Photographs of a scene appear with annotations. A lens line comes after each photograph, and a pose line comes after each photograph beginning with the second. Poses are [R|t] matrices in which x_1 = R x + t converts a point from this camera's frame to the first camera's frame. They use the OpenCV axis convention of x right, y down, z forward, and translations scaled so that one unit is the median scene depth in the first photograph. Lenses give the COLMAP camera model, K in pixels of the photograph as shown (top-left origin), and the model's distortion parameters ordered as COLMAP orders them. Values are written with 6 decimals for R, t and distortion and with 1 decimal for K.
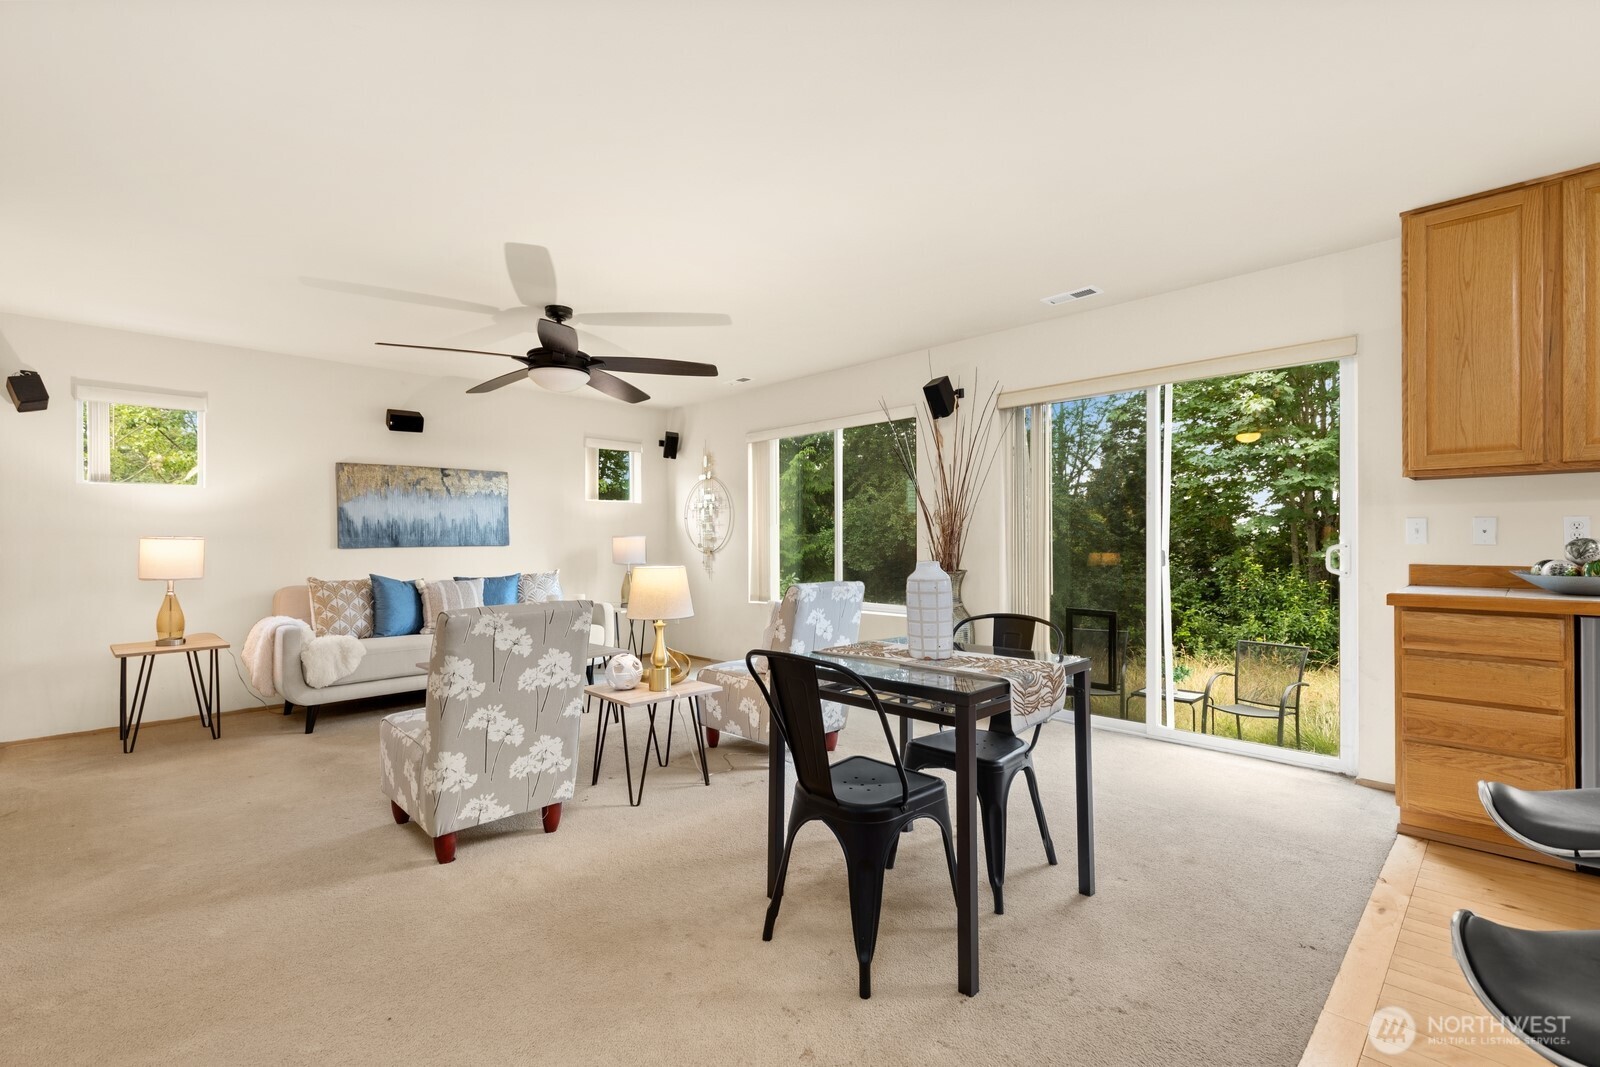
lens RADIAL K [[727.7, 0, 799.6], [0, 727.7, 538.8], [0, 0, 1]] dist [0.011791, -0.001161]
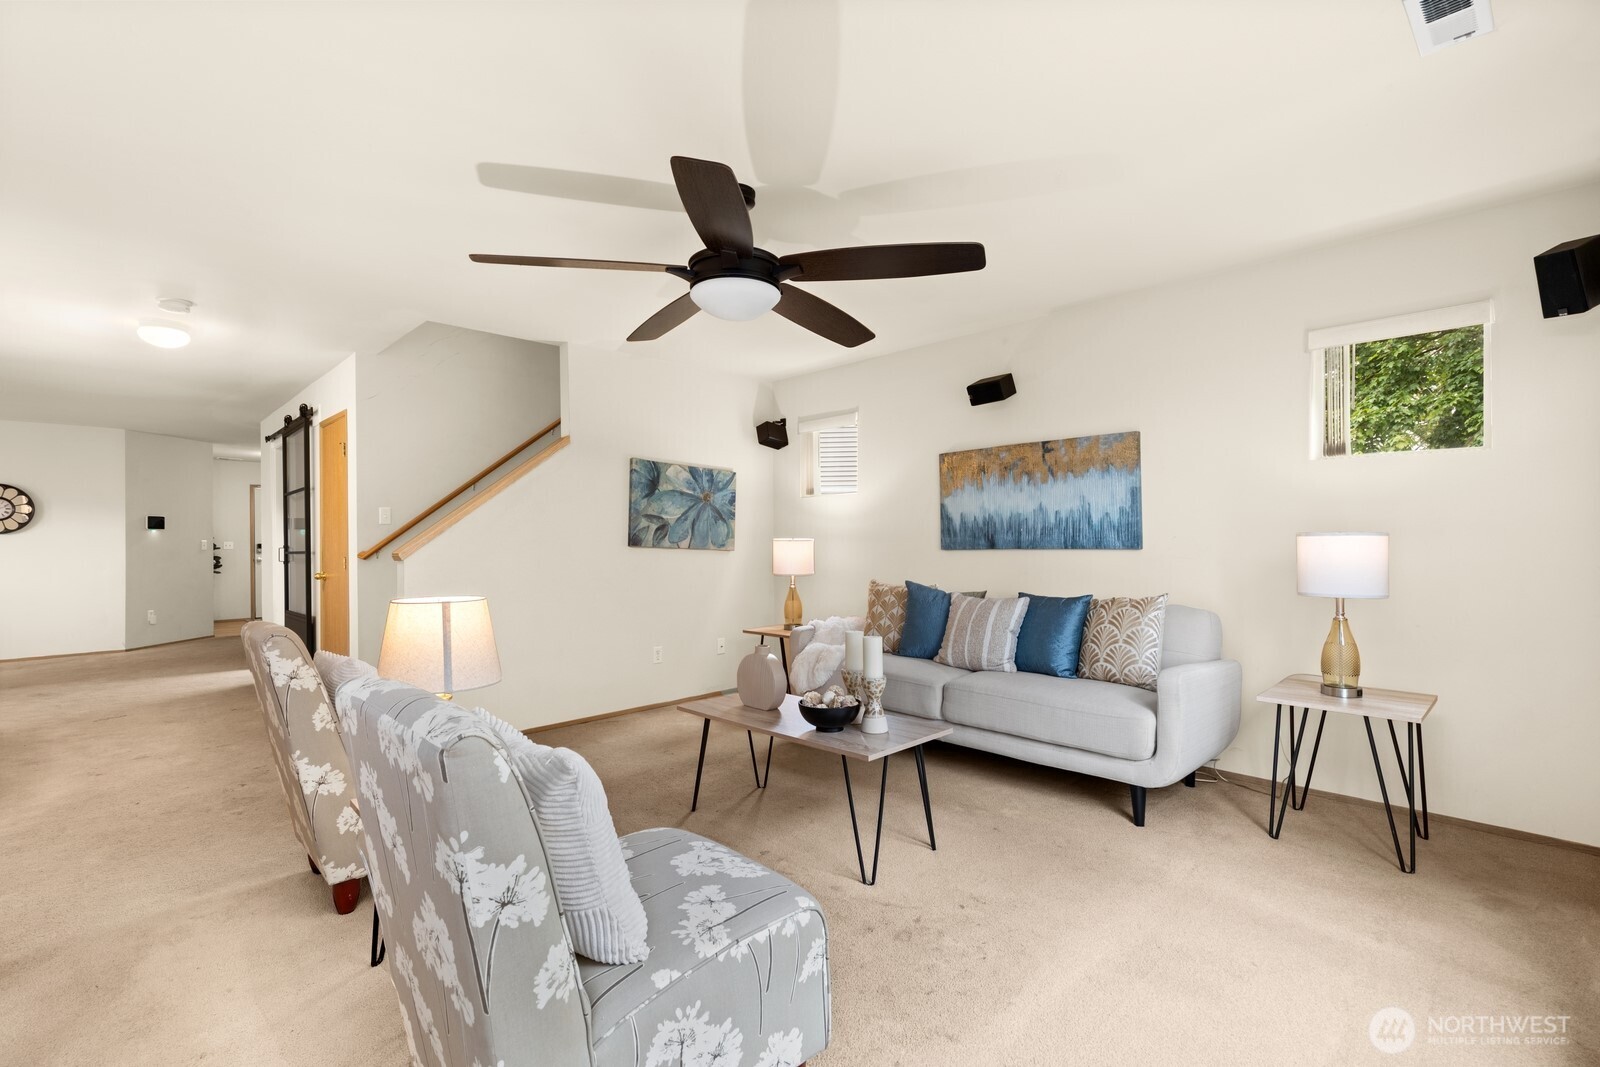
lens RADIAL K [[727.7, 0, 767.2], [0, 727.7, 531.3], [0, 0, 1]] dist [0.011791, -0.001161]
pose [[-0.015721, -0.007234, -0.999850, 0.250269], [0.010739, 0.999915, -0.007403, -0.004956], [0.999819, -0.010854, -0.015642, 0.767140]]
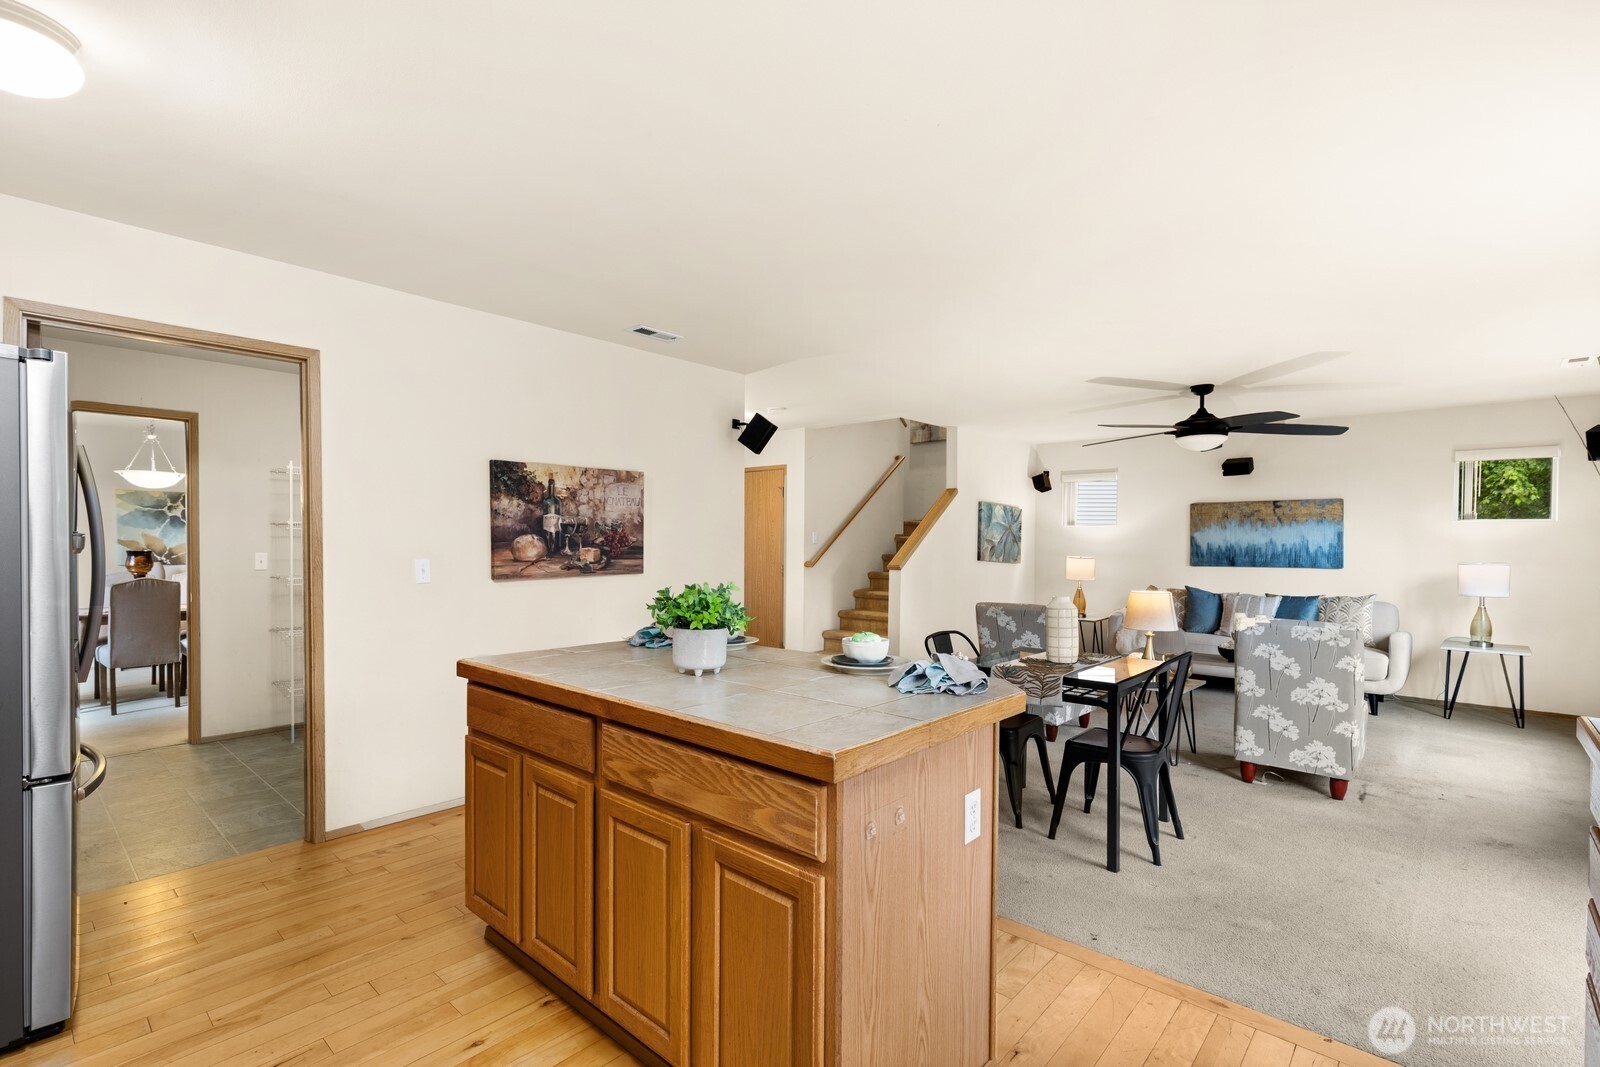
lens RADIAL K [[727.7, 0, 787.4], [0, 727.7, 549.0], [0, 0, 1]] dist [0.011791, -0.001161]
pose [[0.052612, 0.017195, -0.998467, 0.687876], [-0.002221, 0.999851, 0.017102, -0.038822], [0.998613, 0.001318, 0.052643, 0.151943]]
